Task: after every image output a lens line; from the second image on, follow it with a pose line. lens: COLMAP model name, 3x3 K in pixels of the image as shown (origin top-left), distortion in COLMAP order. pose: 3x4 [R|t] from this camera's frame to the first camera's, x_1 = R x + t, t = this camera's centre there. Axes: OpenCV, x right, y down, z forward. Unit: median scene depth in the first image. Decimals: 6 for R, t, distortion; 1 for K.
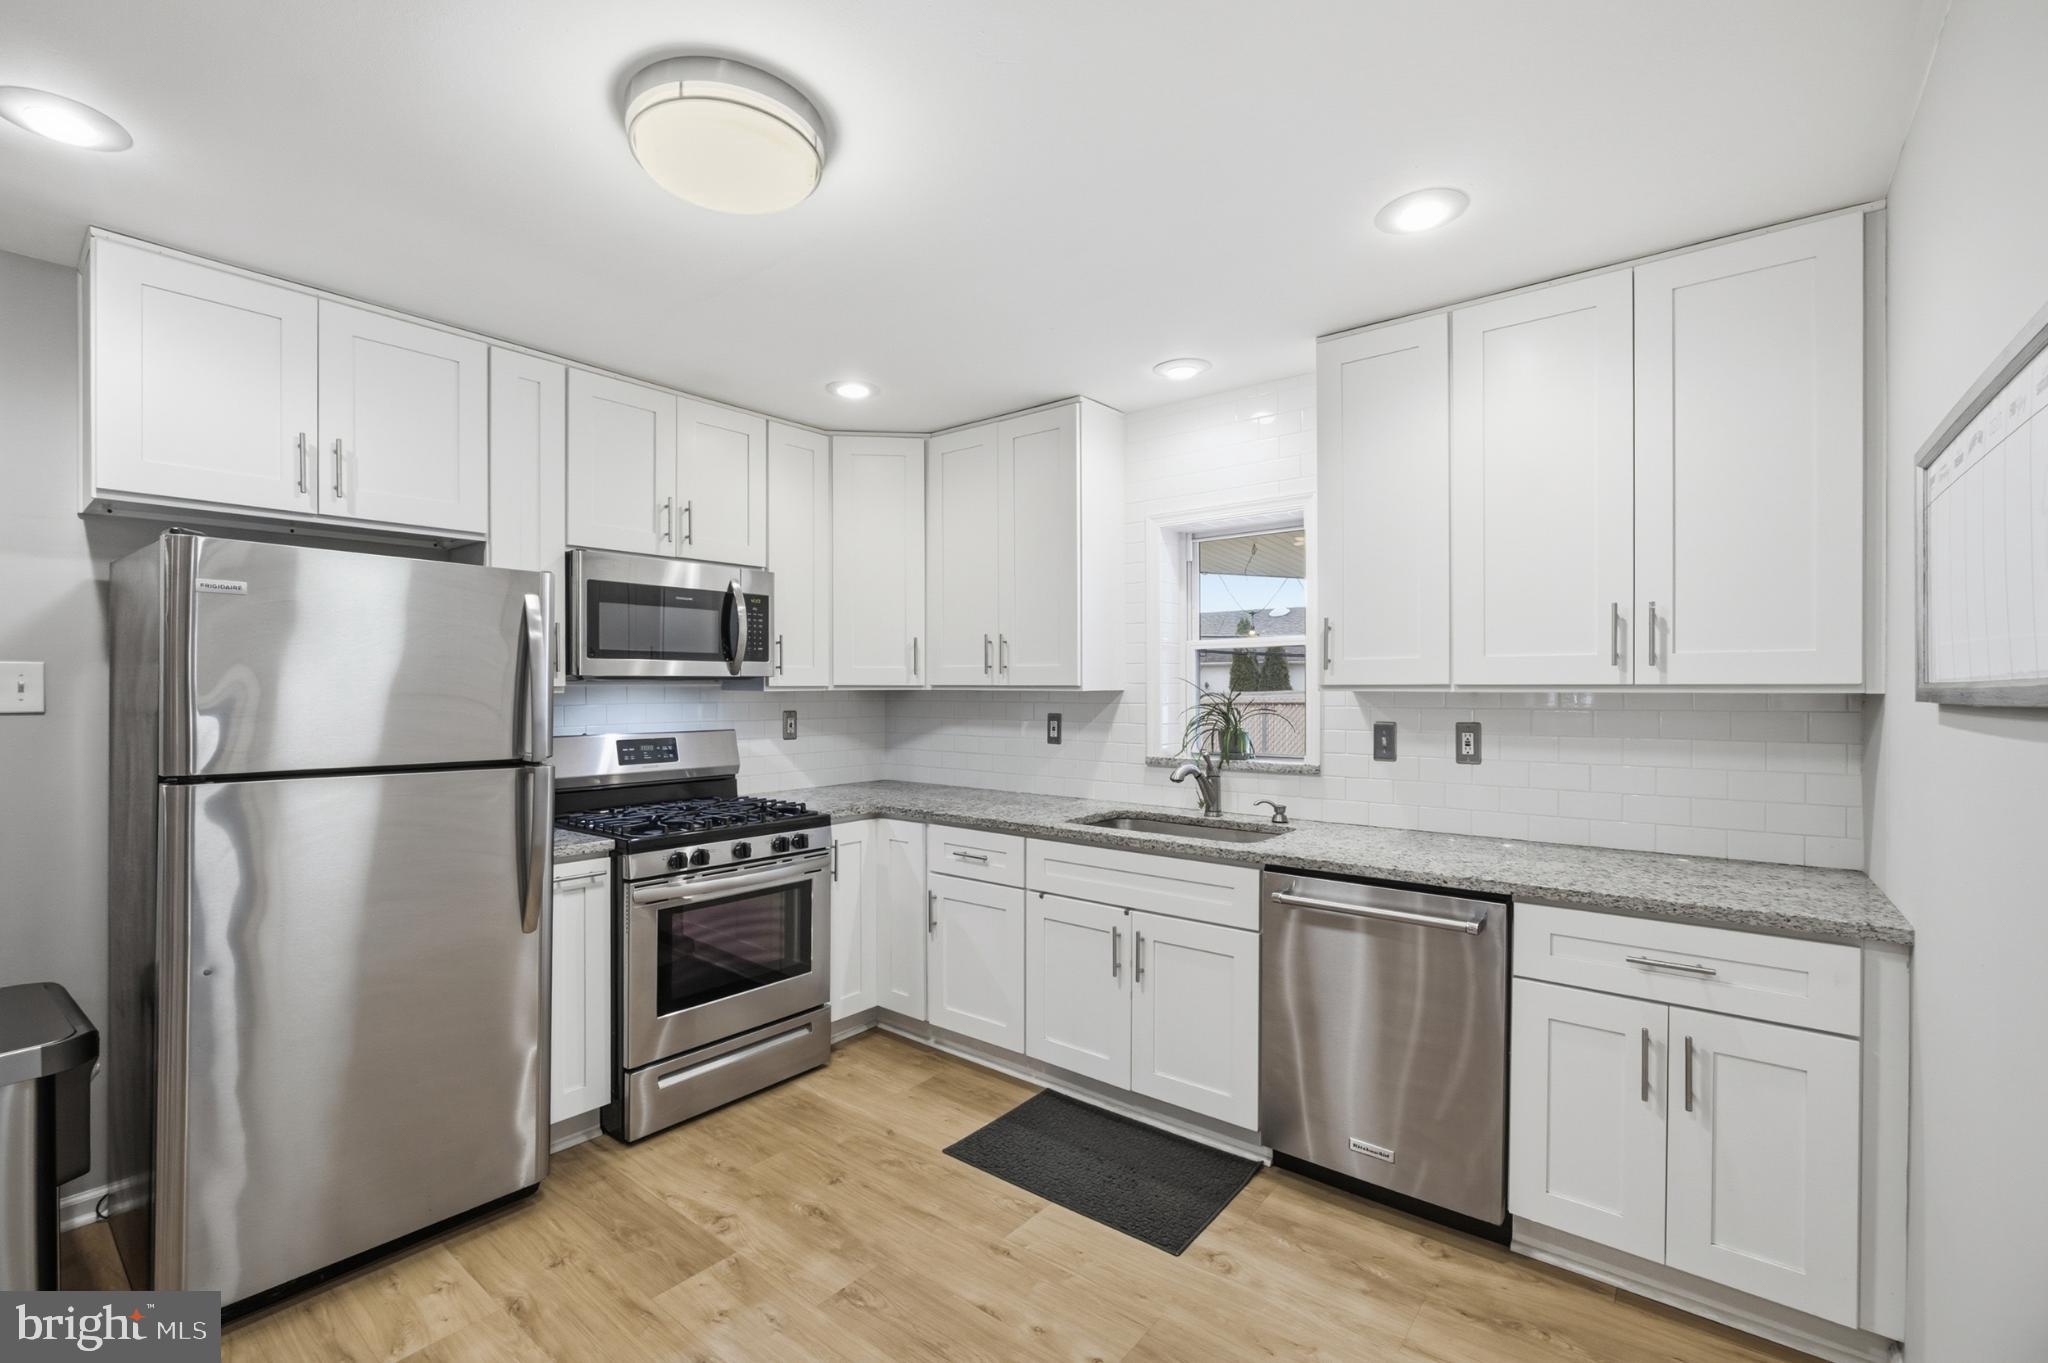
lens RADIAL K [[884.8, 0, 1030.6], [0, 884.8, 686.0], [0, 0, 1]] dist [-0.009464, 0.000914]
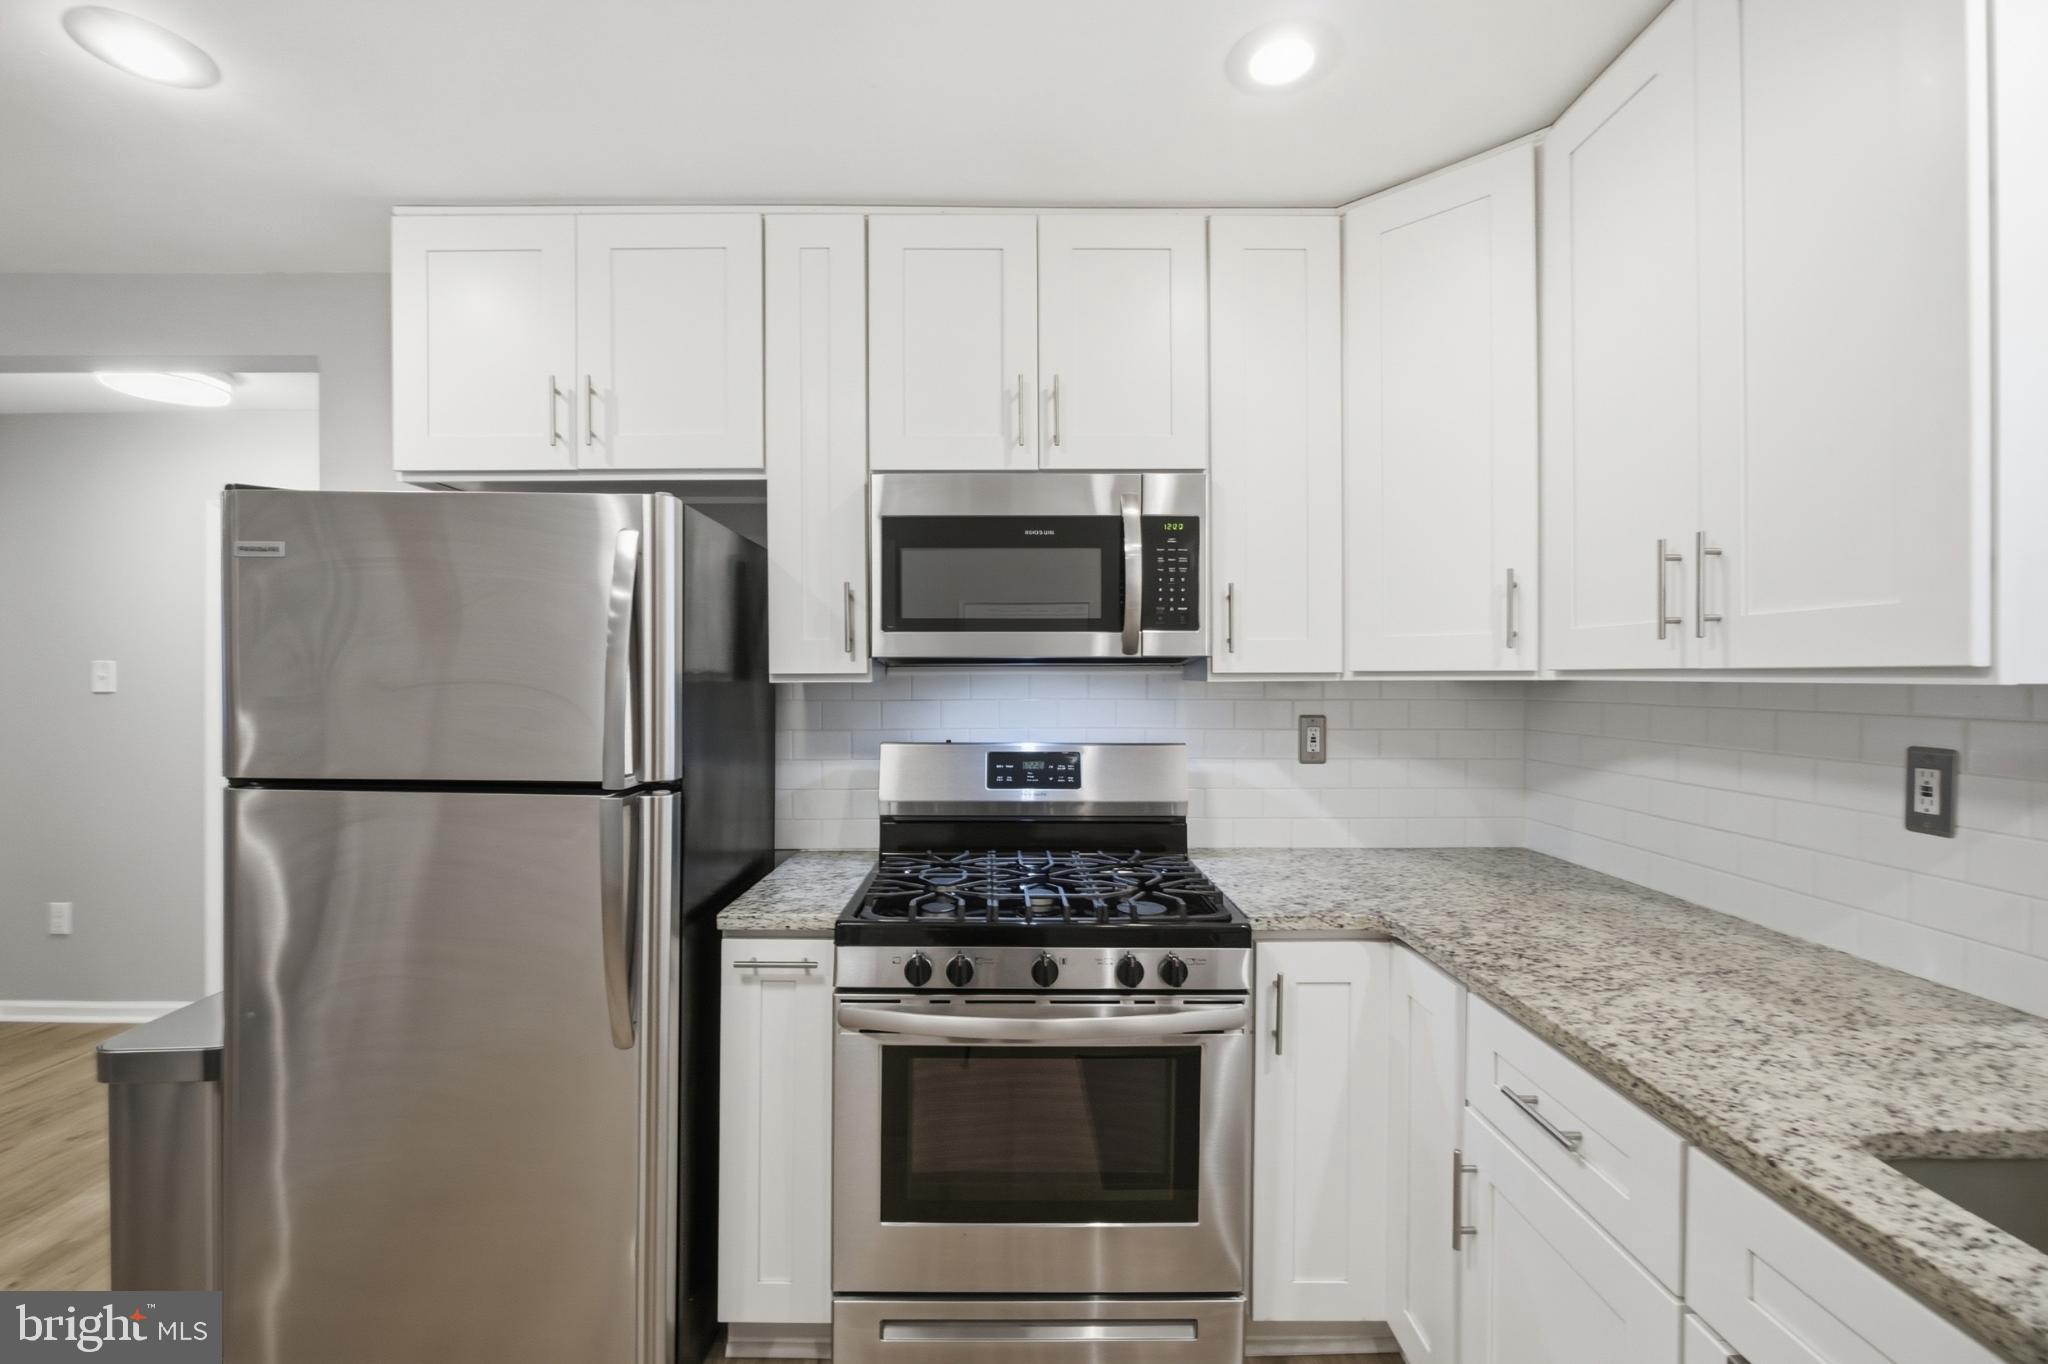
lens RADIAL K [[884.8, 0, 1019.5], [0, 884.8, 685.1], [0, 0, 1]] dist [-0.009464, 0.000914]
pose [[0.623869, 0.006373, -0.781503, 0.082515], [0.000760, 0.999961, 0.008760, 0.003129], [0.781529, -0.006059, 0.623840, 0.561285]]
